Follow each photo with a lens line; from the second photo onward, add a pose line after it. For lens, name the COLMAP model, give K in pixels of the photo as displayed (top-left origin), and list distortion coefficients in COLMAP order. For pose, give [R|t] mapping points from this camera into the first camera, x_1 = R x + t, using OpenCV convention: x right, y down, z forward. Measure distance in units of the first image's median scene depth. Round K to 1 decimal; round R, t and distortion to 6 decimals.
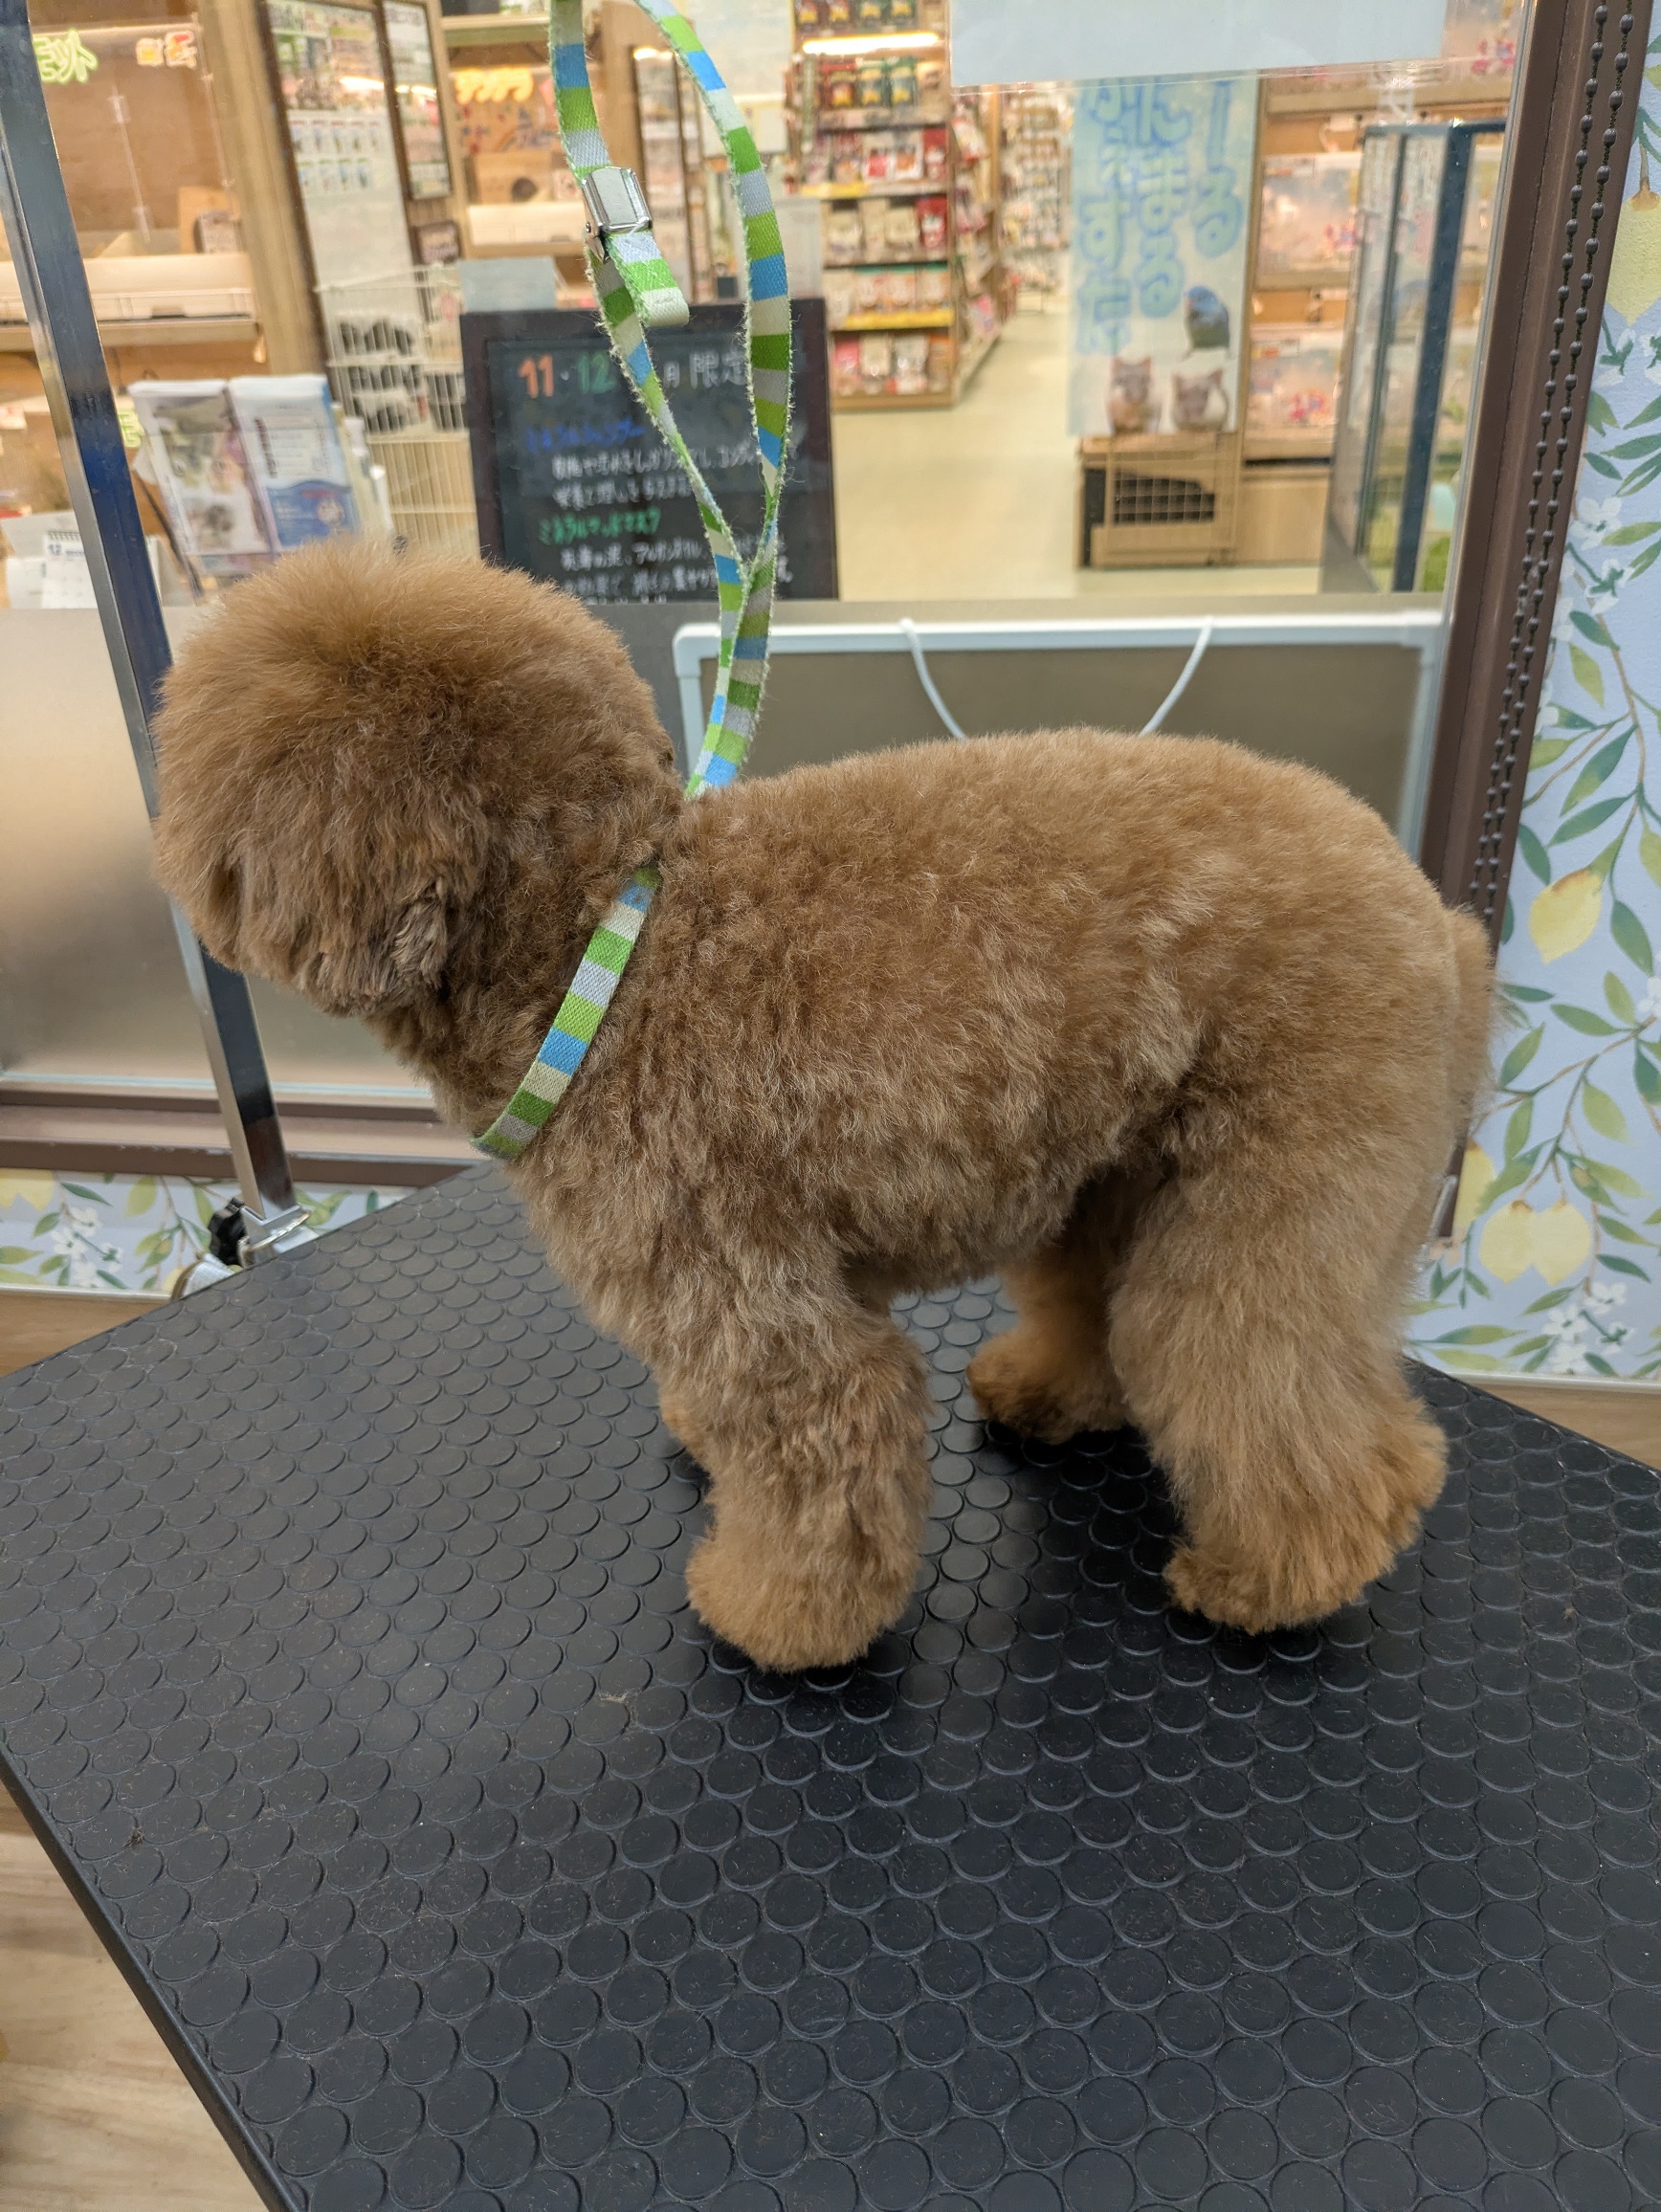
lens RADIAL K [[1646.0, 0, 812.4], [0, 1646.0, 1098.8], [0, 0, 1]] dist [0.004490, 0.004199]
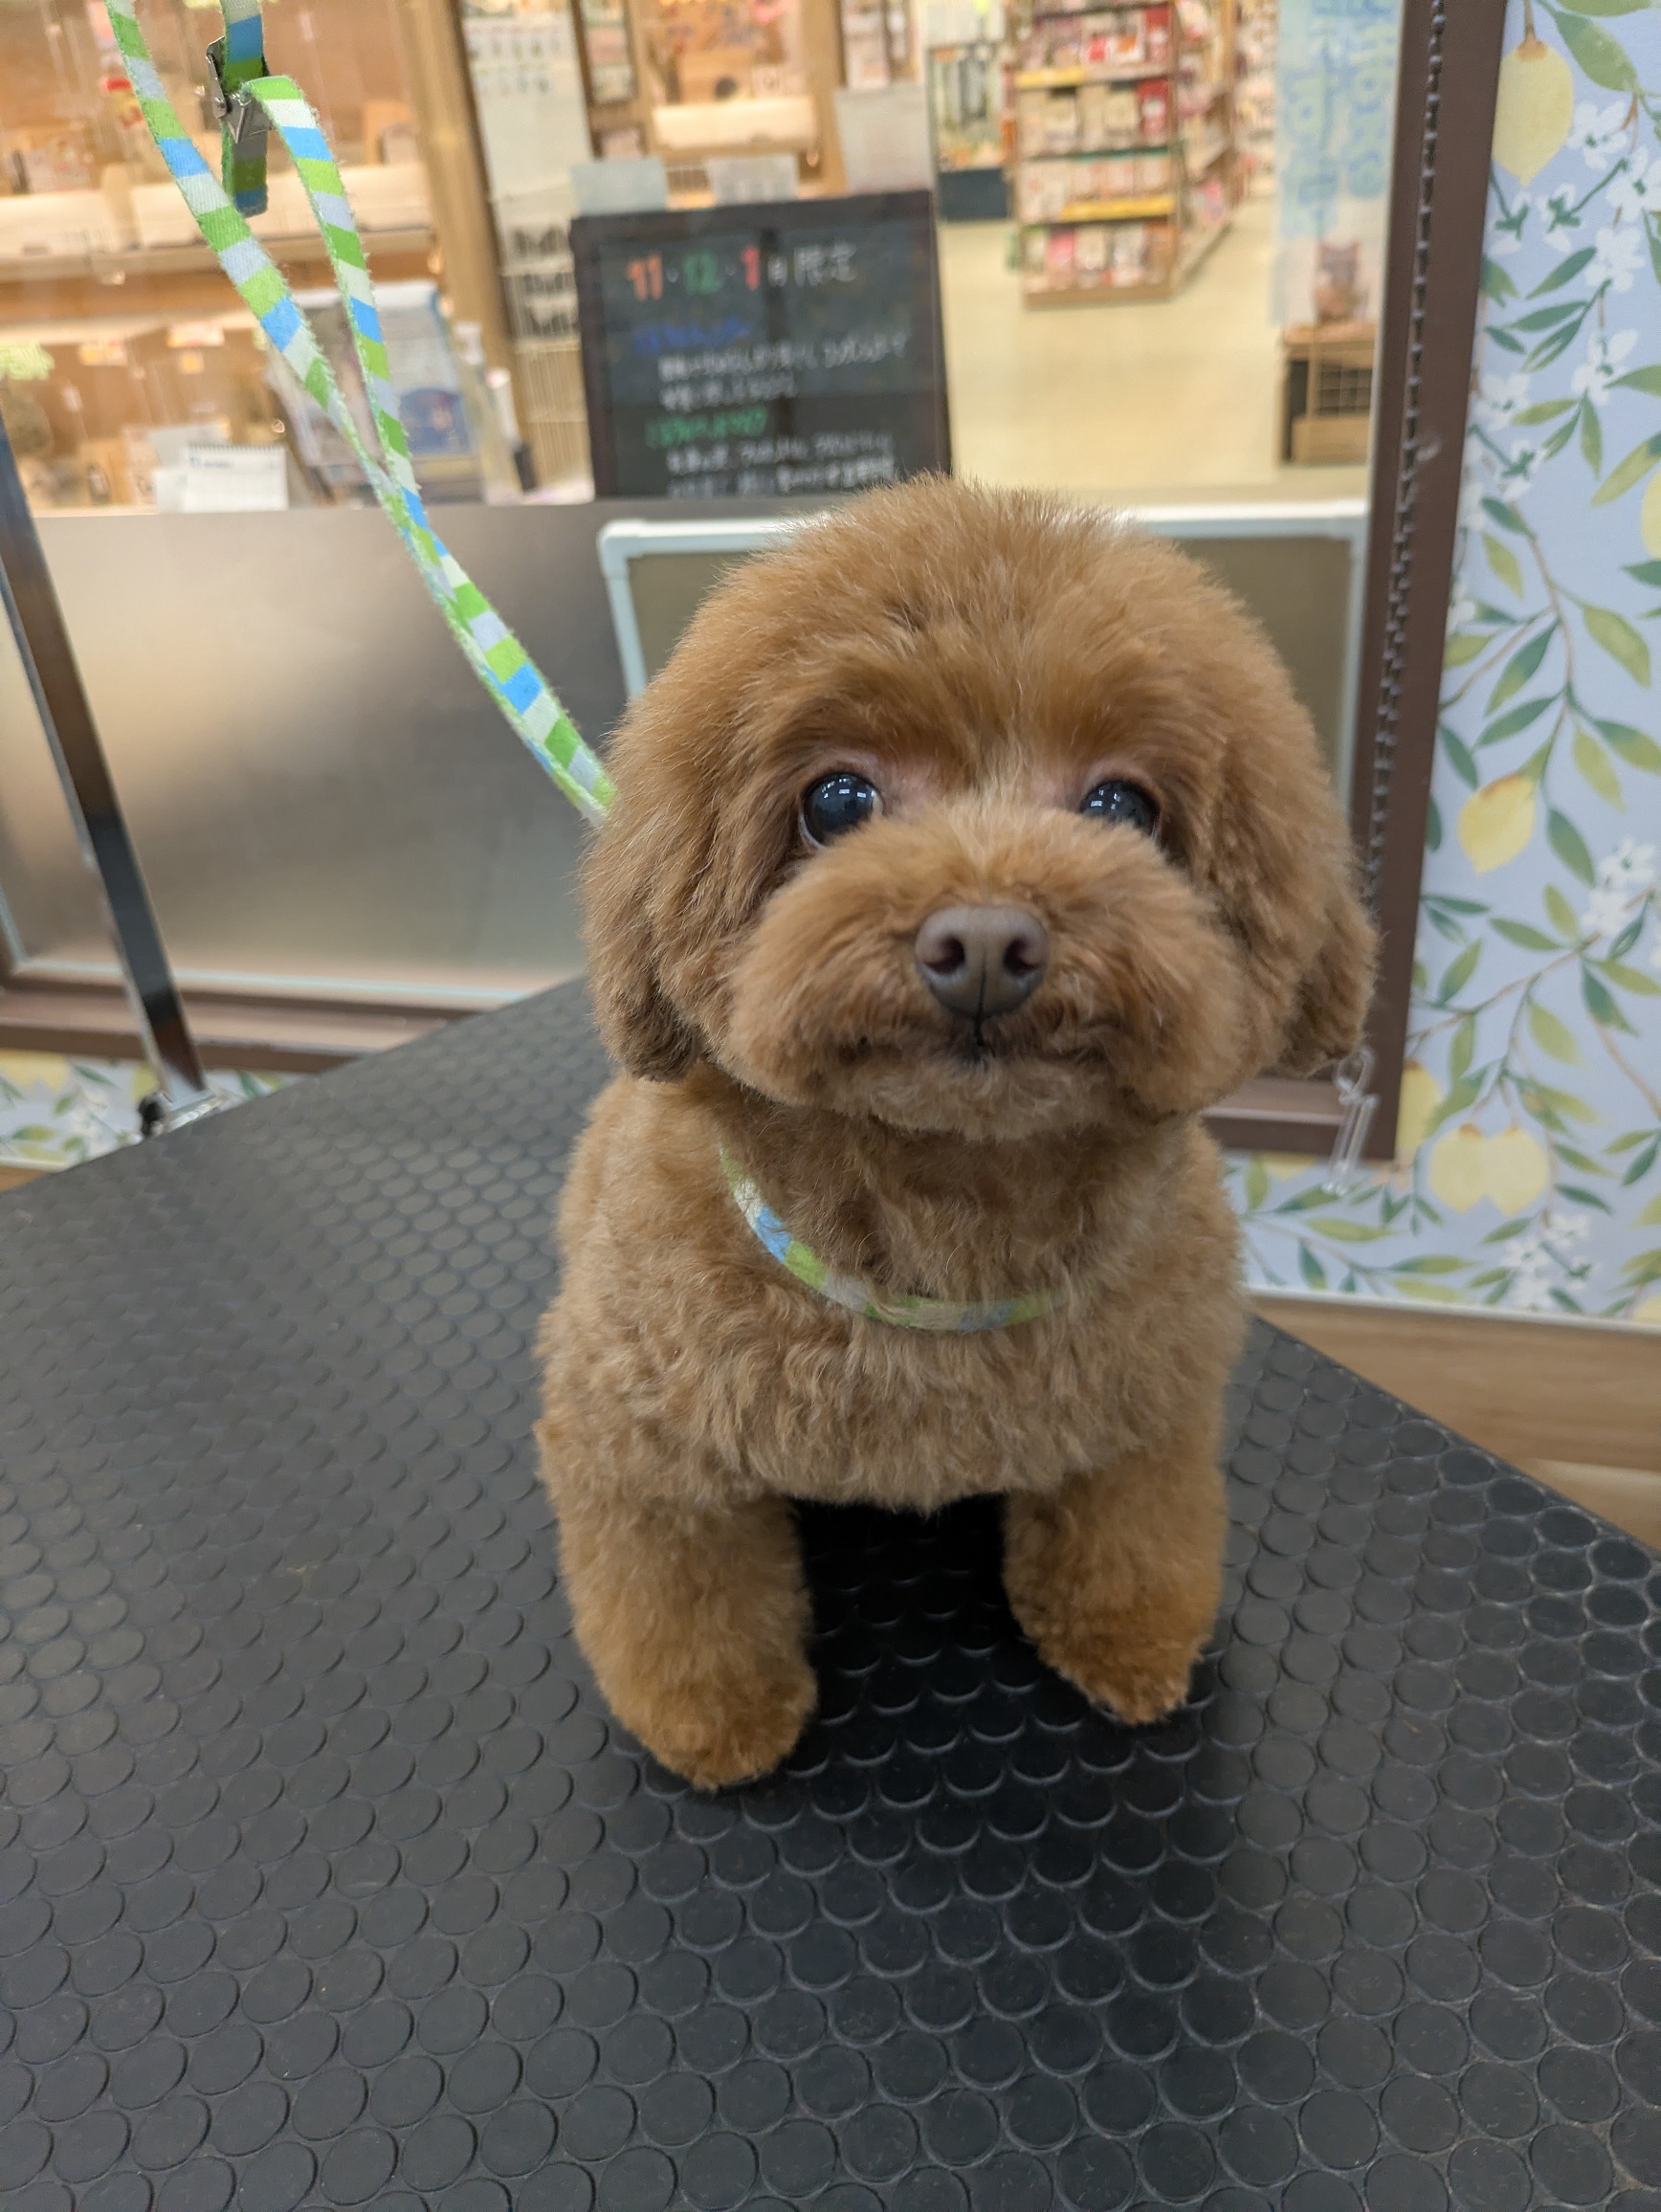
lens RADIAL K [[1658.7, 0, 822.8], [0, 1658.7, 1062.9], [0, 0, 1]] dist [-0.002709, -0.000782]
pose [[0.992795, 0.027394, -0.116653, 0.139182], [-0.023773, 0.999195, 0.032320, 0.003250], [0.117445, -0.029314, 0.992647, 0.006018]]
